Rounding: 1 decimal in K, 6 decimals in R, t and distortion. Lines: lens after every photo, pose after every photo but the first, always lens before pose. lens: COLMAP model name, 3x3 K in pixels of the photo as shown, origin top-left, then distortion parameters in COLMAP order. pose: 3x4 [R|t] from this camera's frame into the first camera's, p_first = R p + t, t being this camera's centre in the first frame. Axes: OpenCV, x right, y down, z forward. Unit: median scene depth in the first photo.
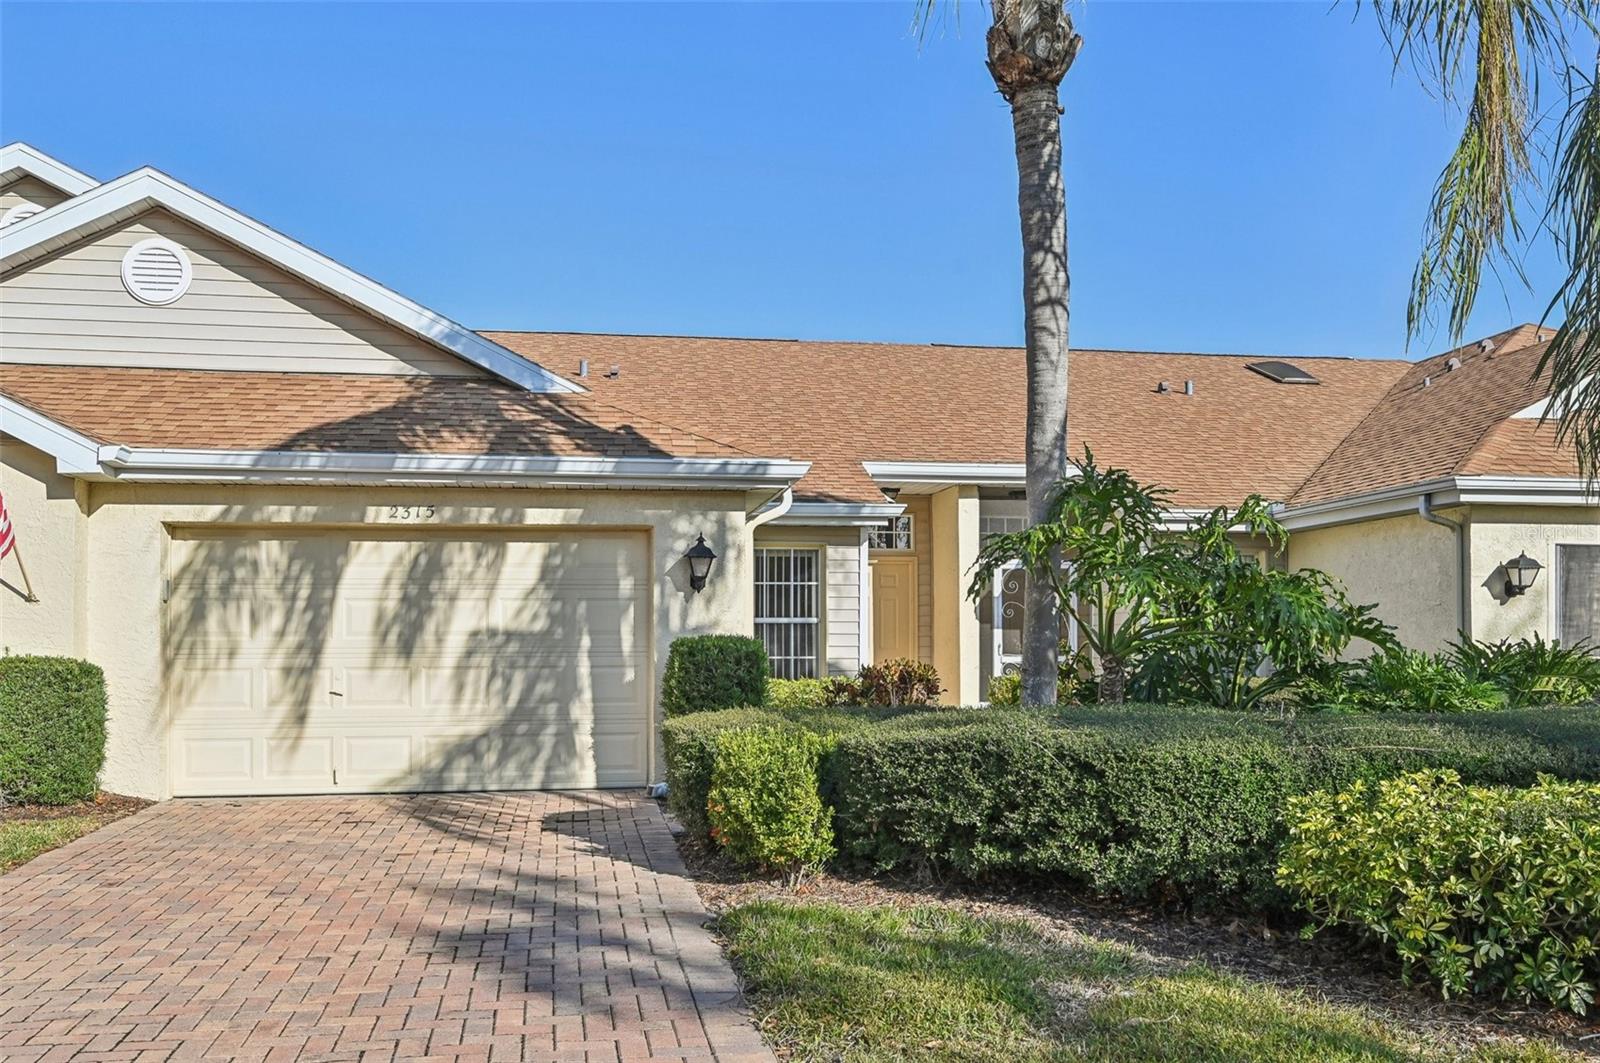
lens RADIAL K [[1376.6, 0, 798.2], [0, 1376.6, 531.9], [0, 0, 1]] dist [0.001938, 0.000088]
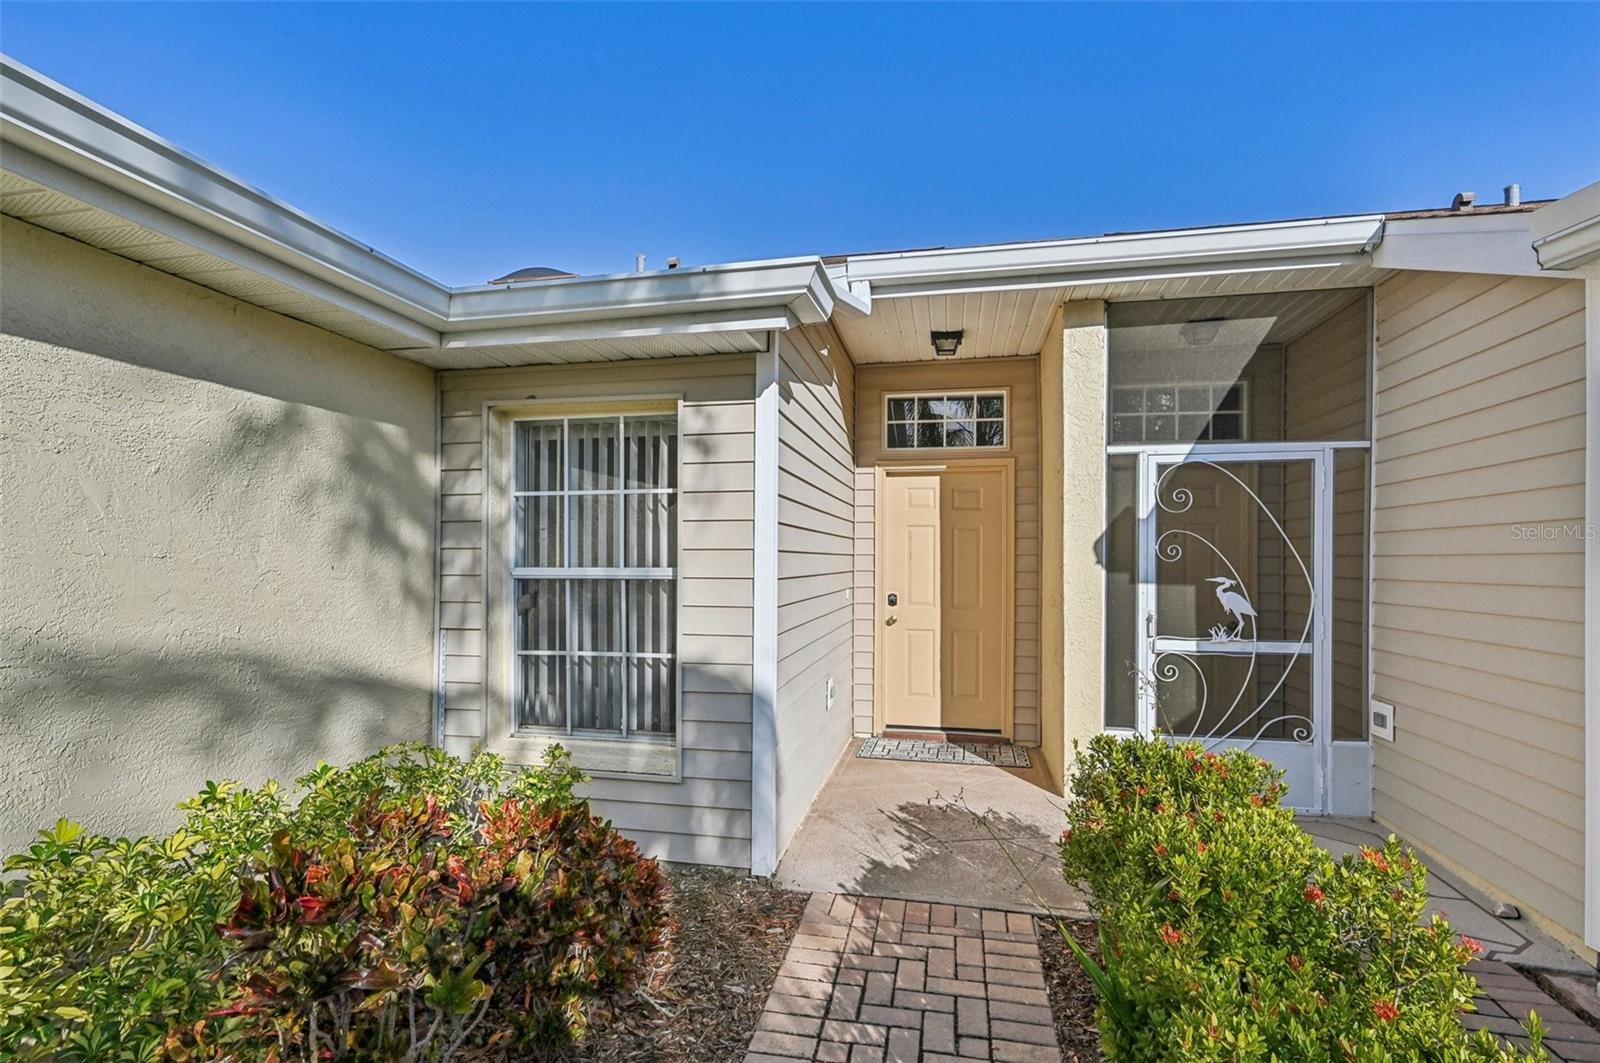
lens RADIAL K [[739.1, 0, 805.9], [0, 739.1, 545.1], [0, 0, 1]] dist [0.002356, -0.000426]
pose [[0.935855, -0.001991, -0.352379, 0.123929], [0.024477, 0.997936, 0.059370, 0.037419], [0.351533, -0.064187, 0.933972, 0.705881]]
